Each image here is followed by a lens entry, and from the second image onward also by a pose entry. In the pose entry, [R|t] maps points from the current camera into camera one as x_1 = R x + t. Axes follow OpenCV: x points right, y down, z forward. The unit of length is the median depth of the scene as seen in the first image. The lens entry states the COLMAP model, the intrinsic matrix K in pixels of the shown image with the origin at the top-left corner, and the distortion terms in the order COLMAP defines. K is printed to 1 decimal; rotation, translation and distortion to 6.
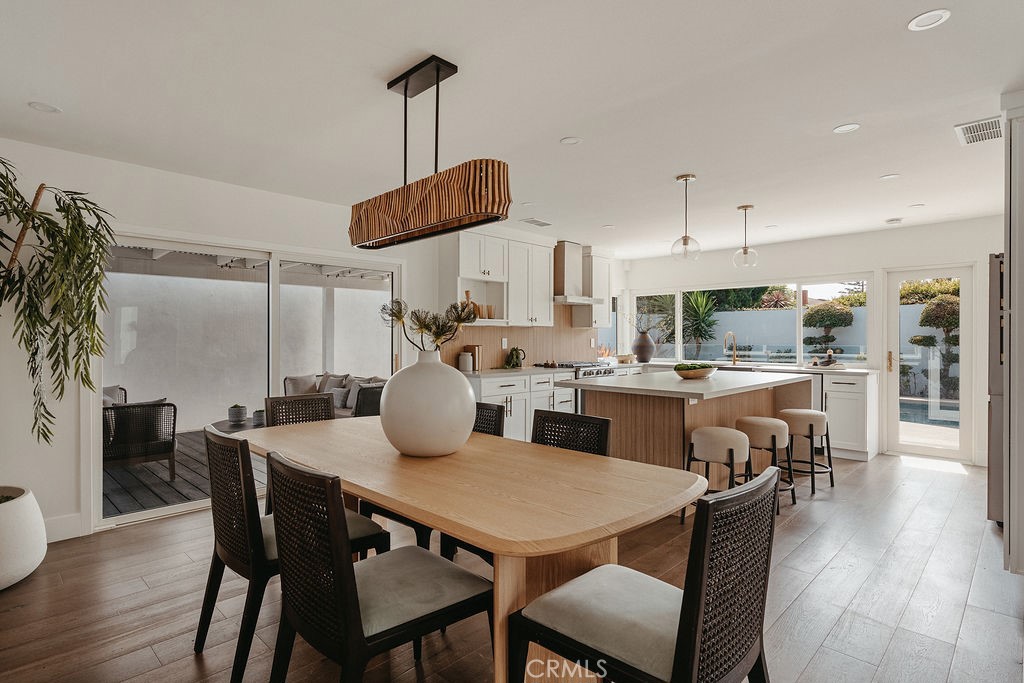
lens RADIAL K [[539.9, 0, 497.4], [0, 539.9, 342.4], [0, 0, 1]] dist [-0.000302, 0.000277]
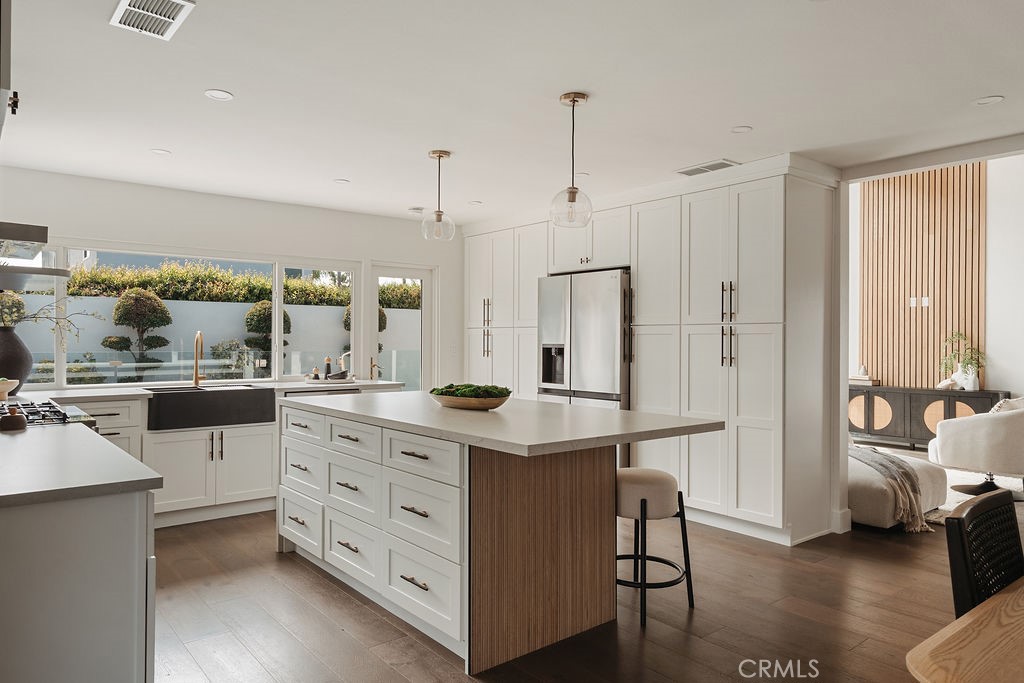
lens RADIAL K [[670.9, 0, 510.2], [0, 670.9, 338.2], [0, 0, 1]] dist [0.005605, 0.000492]
pose [[0.102943, 0.005164, 0.994674, -0.295172], [0.001773, 0.999984, -0.005375, -0.008013], [-0.994686, 0.002317, 0.102932, 0.636795]]
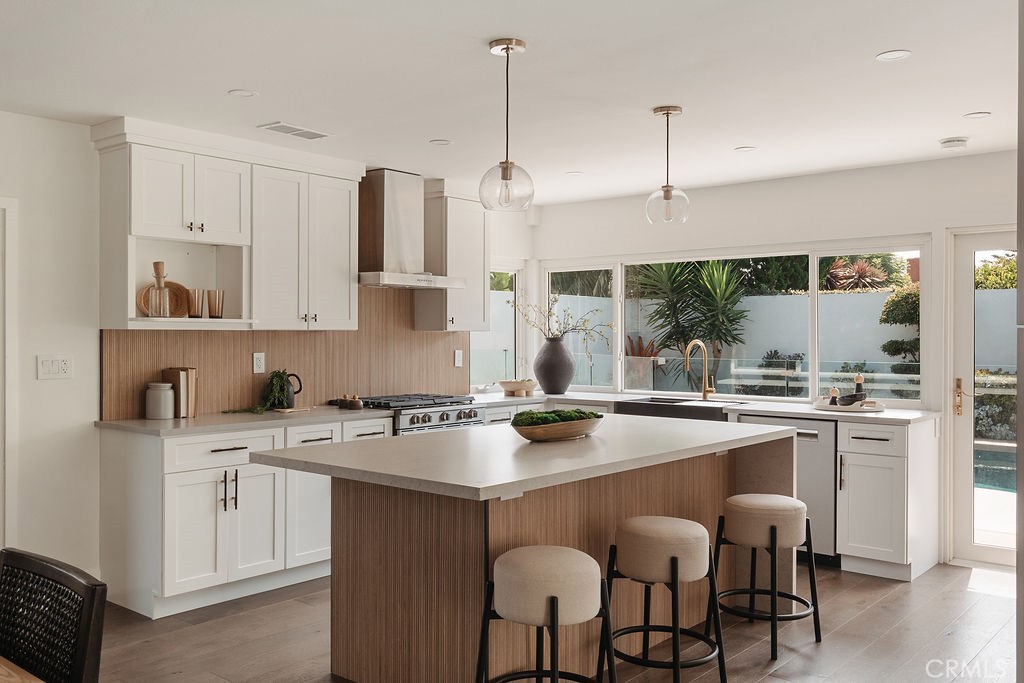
lens RADIAL K [[915.5, 0, 512.0], [0, 915.5, 341.5], [0, 0, 1]] dist [0.002153, 0.001339]
pose [[0.996349, 0.002417, 0.085340, 0.180909], [-0.002472, 0.999997, 0.000537, -0.019794], [-0.085339, -0.000746, 0.996352, 0.098317]]
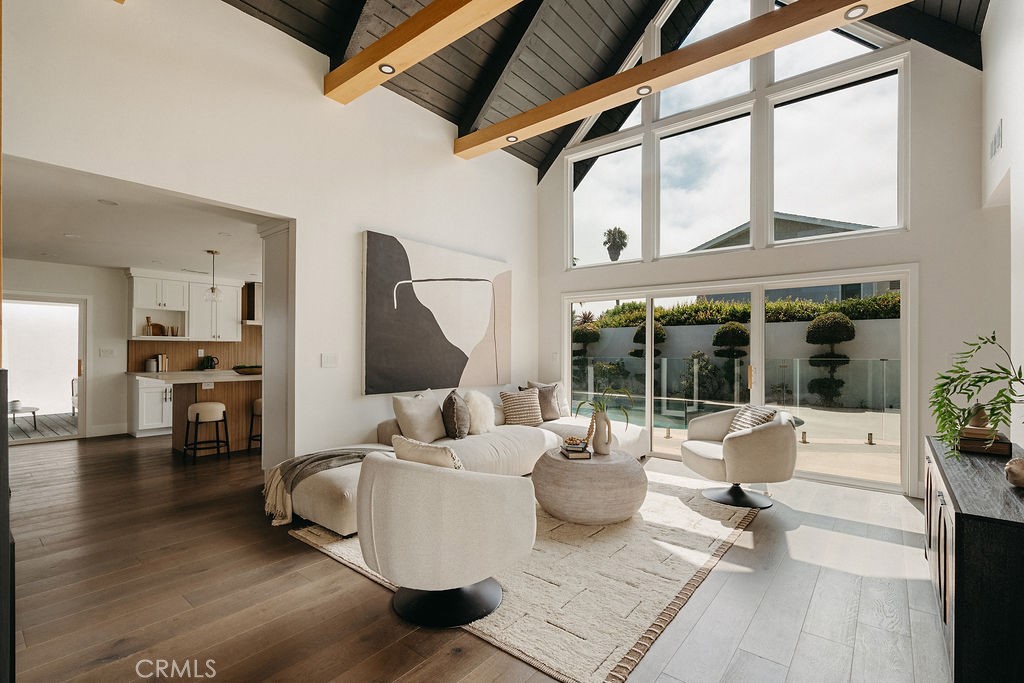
lens RADIAL K [[464.5, 0, 512.0], [0, 464.5, 341.5], [0, 0, 1]] dist [-0.001020, -0.000079]
pose [[0.995066, 0.006821, 0.098980, 0.714806], [-0.004144, 0.999621, -0.027221, 0.001500], [-0.099128, 0.026676, 0.994717, -0.313425]]
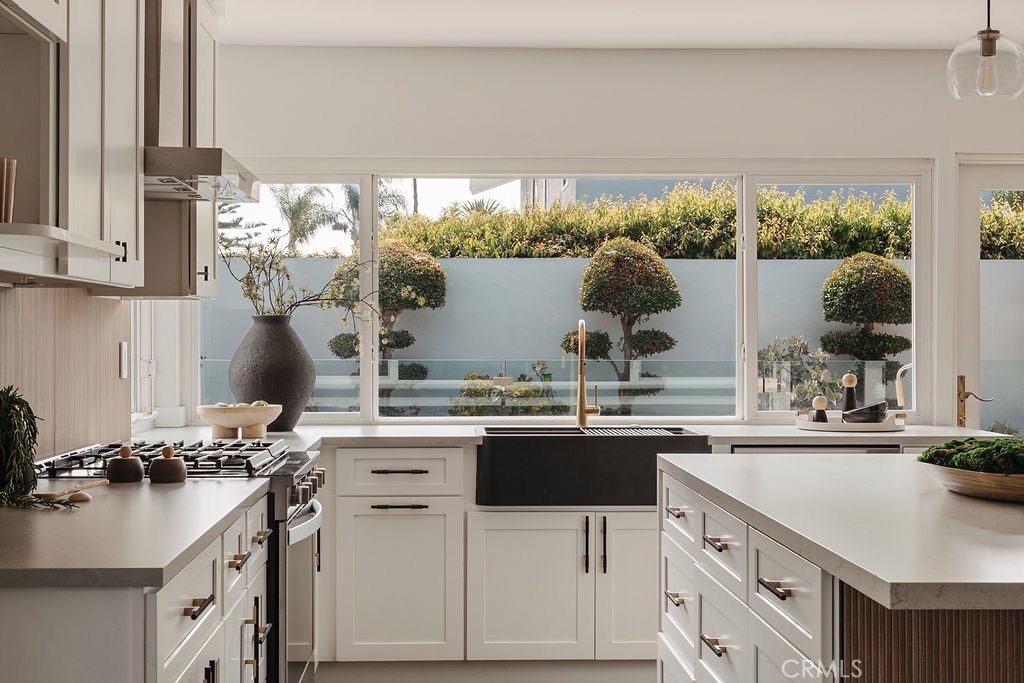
lens RADIAL K [[1500.5, 0, 512.0], [0, 1500.5, 341.5], [0, 0, 1]] dist [0.021059, 0.036016]
pose [[0.676437, -0.000775, 0.736500, -0.242503], [0.003316, 0.999993, -0.001994, -0.006380], [-0.736493, 0.003791, 0.676435, 0.496037]]
